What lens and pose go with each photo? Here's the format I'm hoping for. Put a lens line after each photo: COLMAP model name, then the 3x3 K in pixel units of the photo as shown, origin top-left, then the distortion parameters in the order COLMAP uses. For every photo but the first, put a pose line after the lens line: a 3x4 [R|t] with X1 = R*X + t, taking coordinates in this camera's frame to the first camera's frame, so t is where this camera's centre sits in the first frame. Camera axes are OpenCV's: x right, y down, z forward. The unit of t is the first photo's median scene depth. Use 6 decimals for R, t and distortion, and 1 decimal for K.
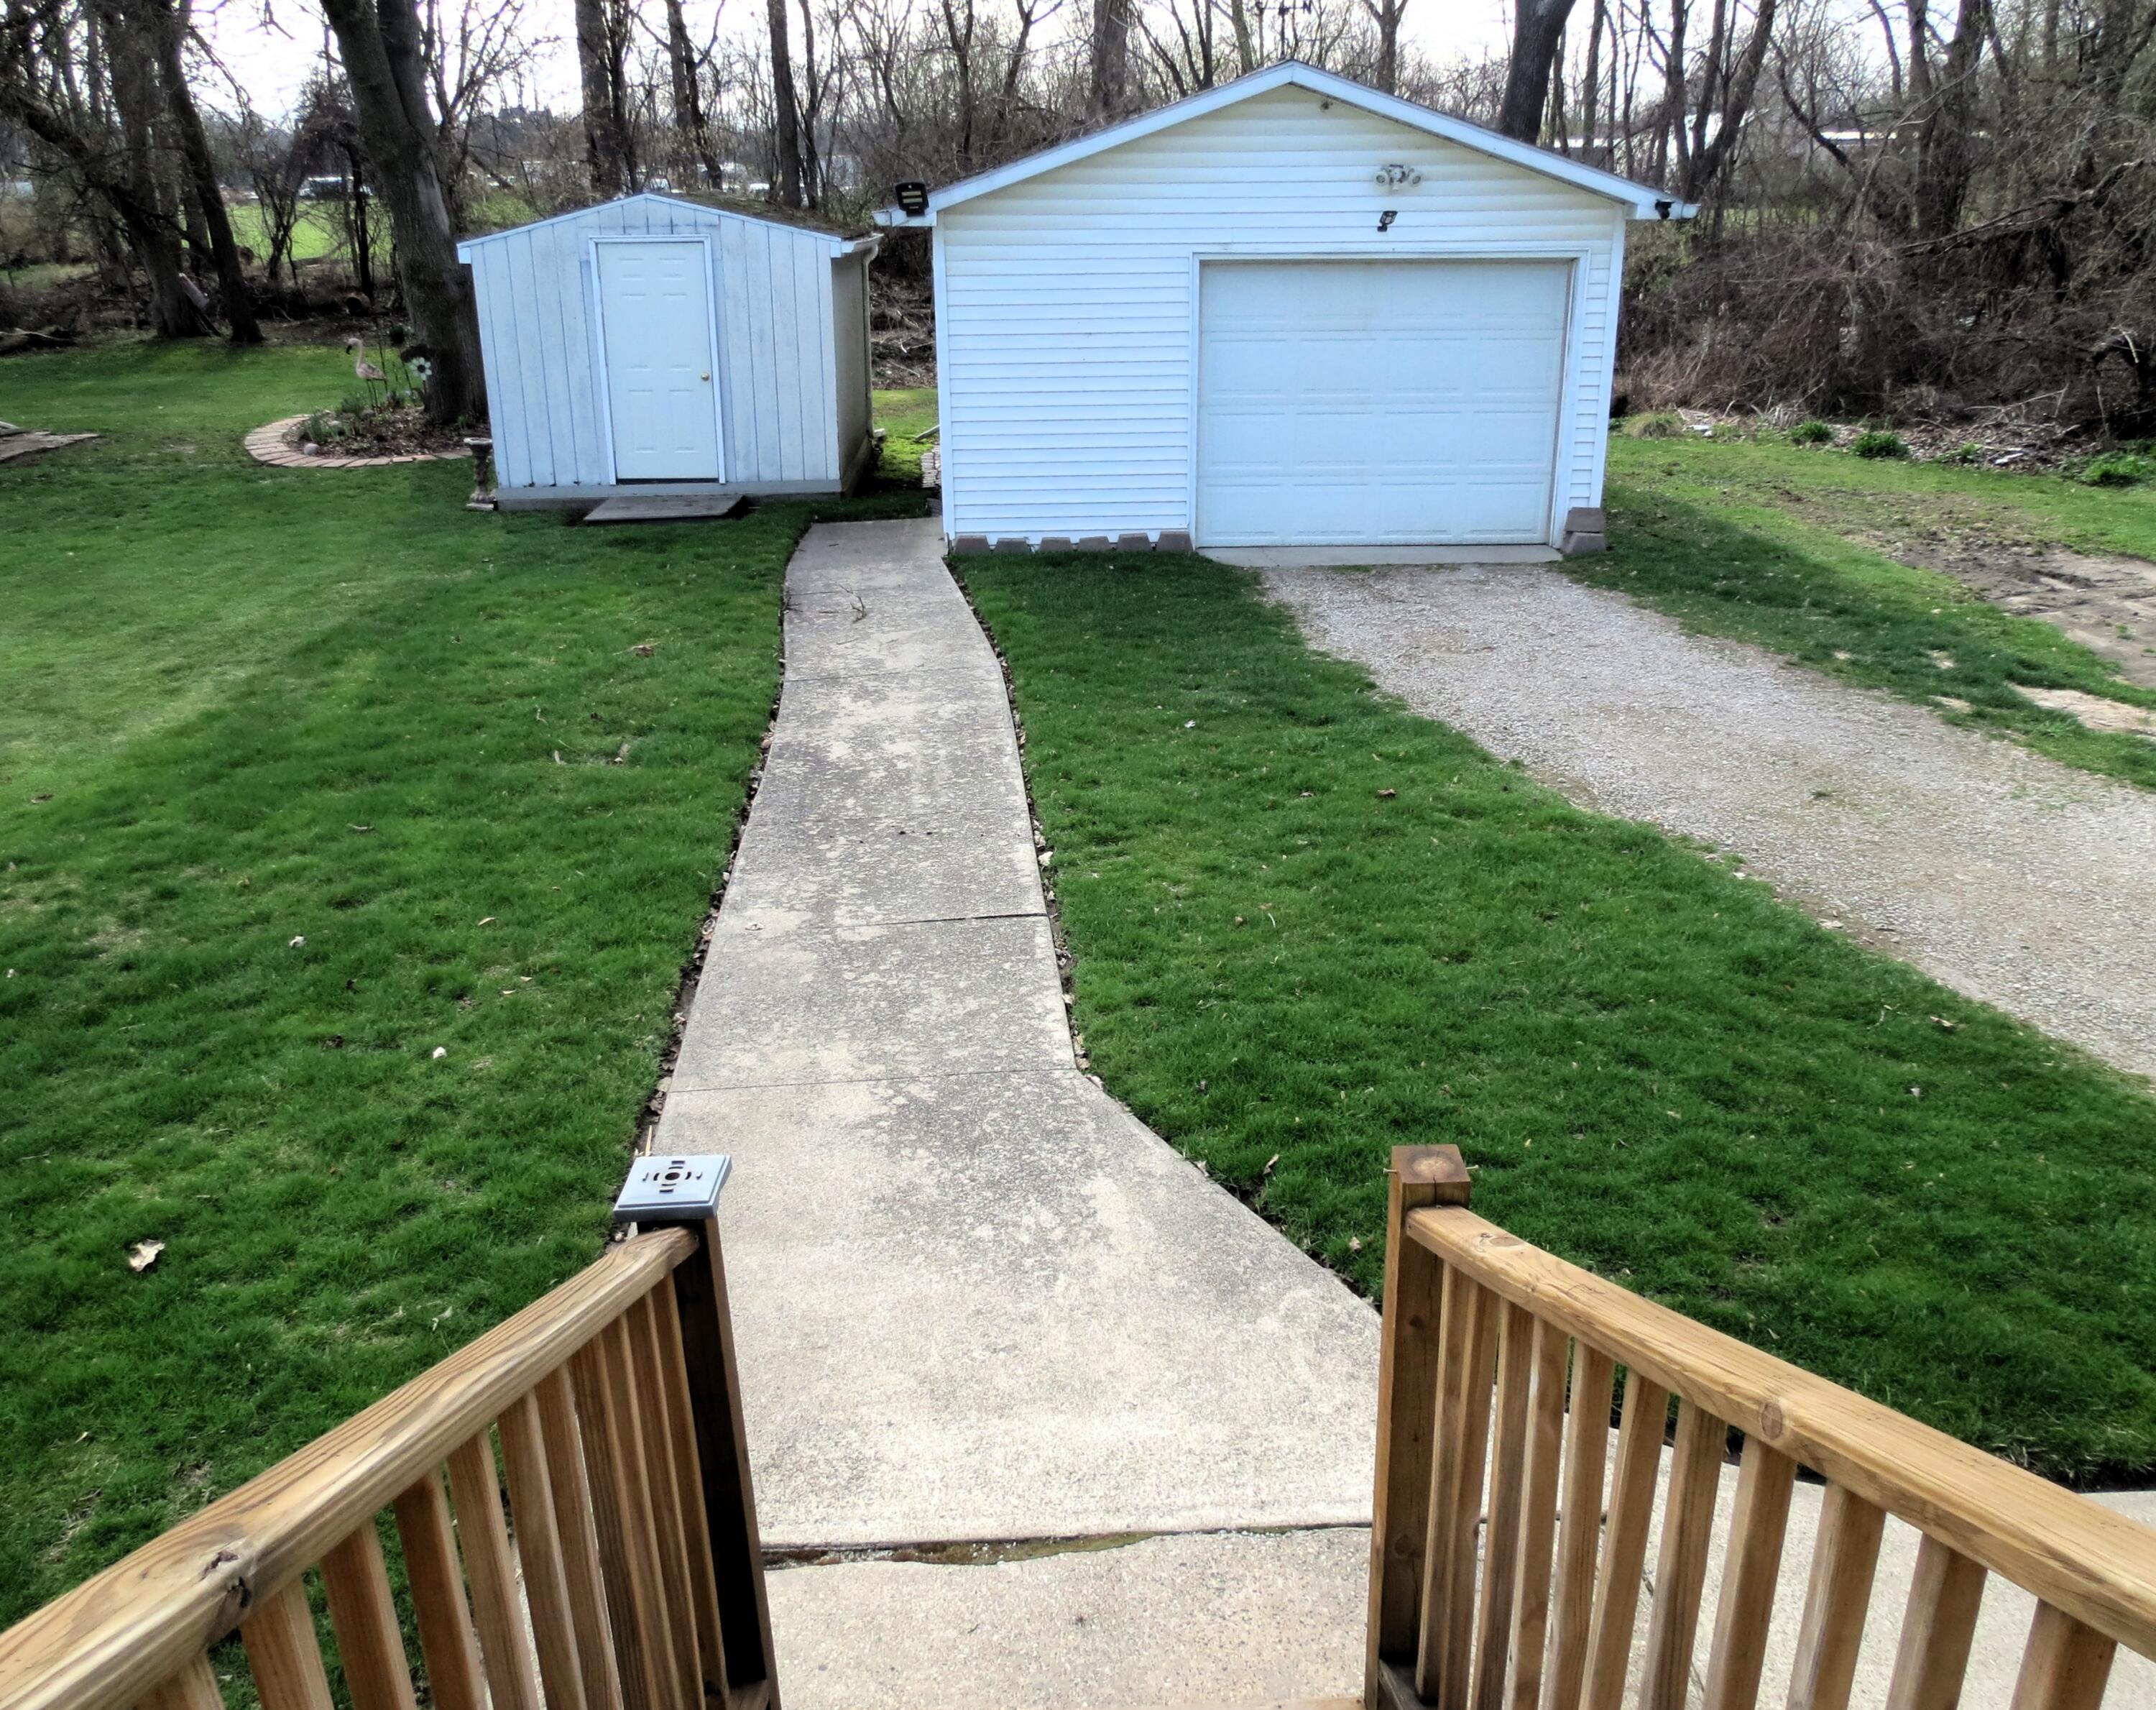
lens RADIAL K [[1724.0, 0, 1078.0], [0, 1724.0, 855.0], [0, 0, 1]] dist [-0.023009, 0.005634]
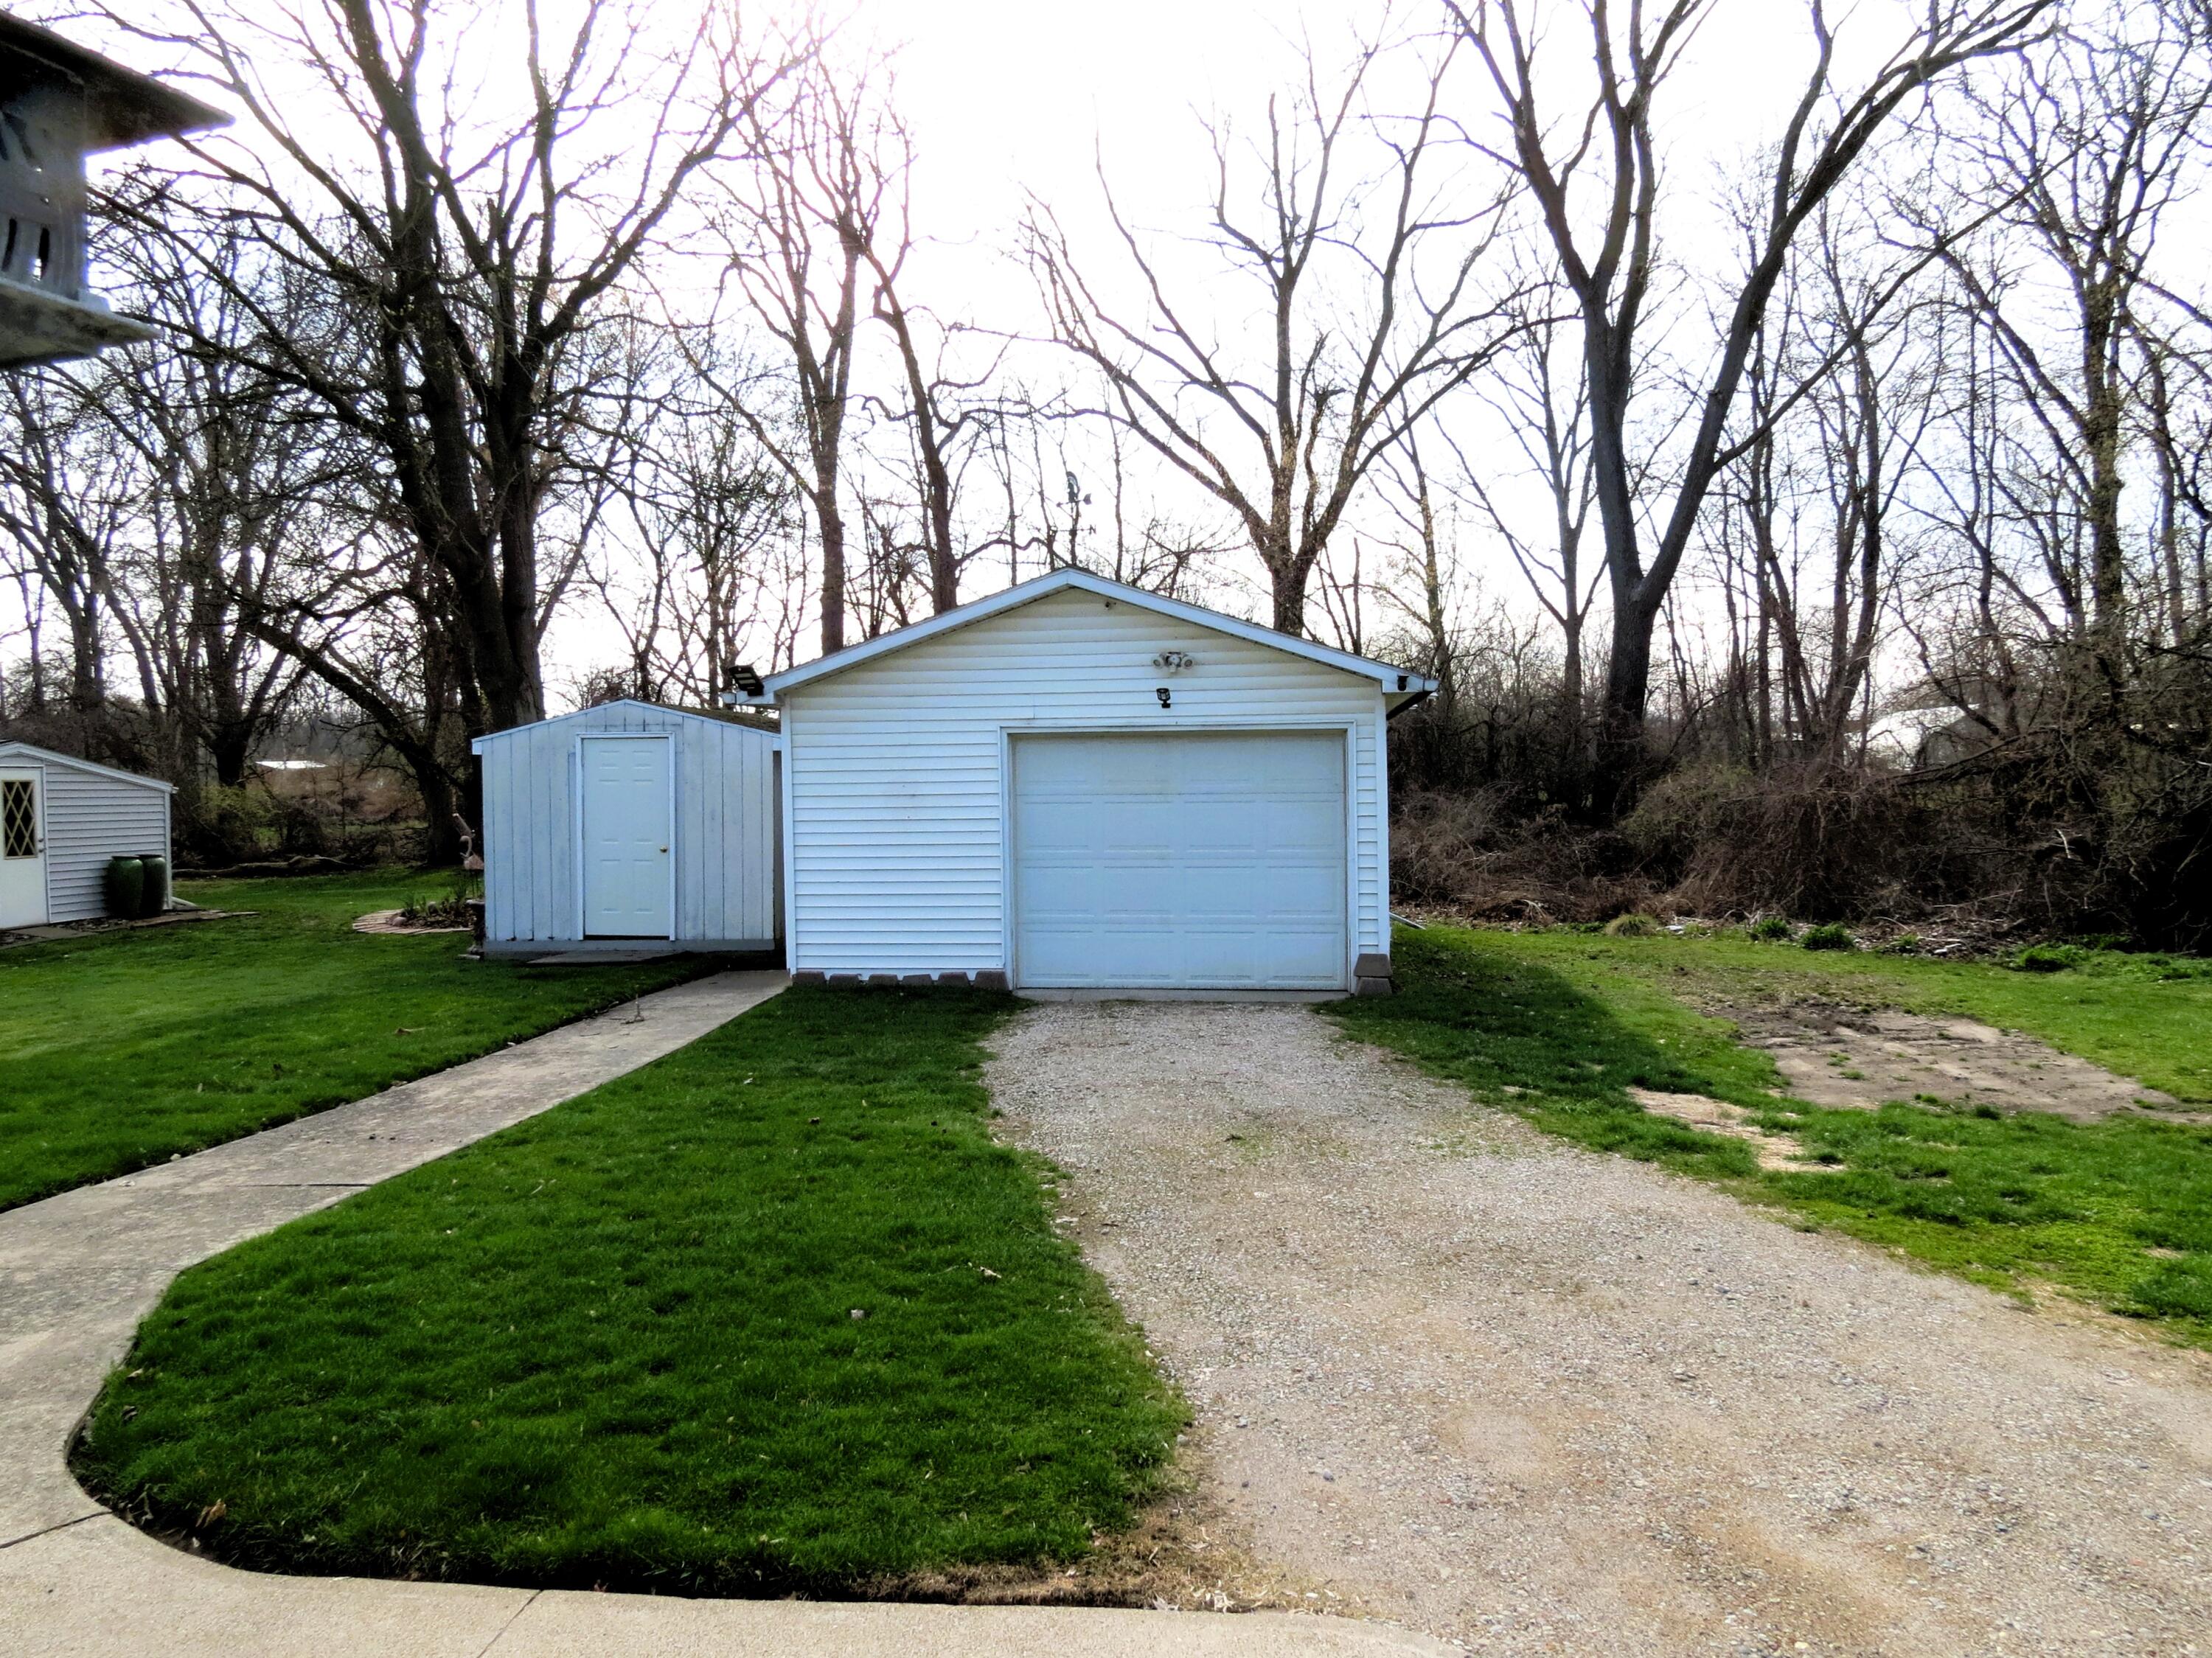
lens RADIAL K [[1634.2, 0, 1106.0], [0, 1634.2, 829.0], [0, 0, 1]] dist [-0.042778, -0.001122]
pose [[0.990692, 0.003870, -0.136065, 0.267832], [-0.048581, 0.943817, -0.326878, 0.060583], [0.127156, 0.330445, 0.935220, 0.017529]]
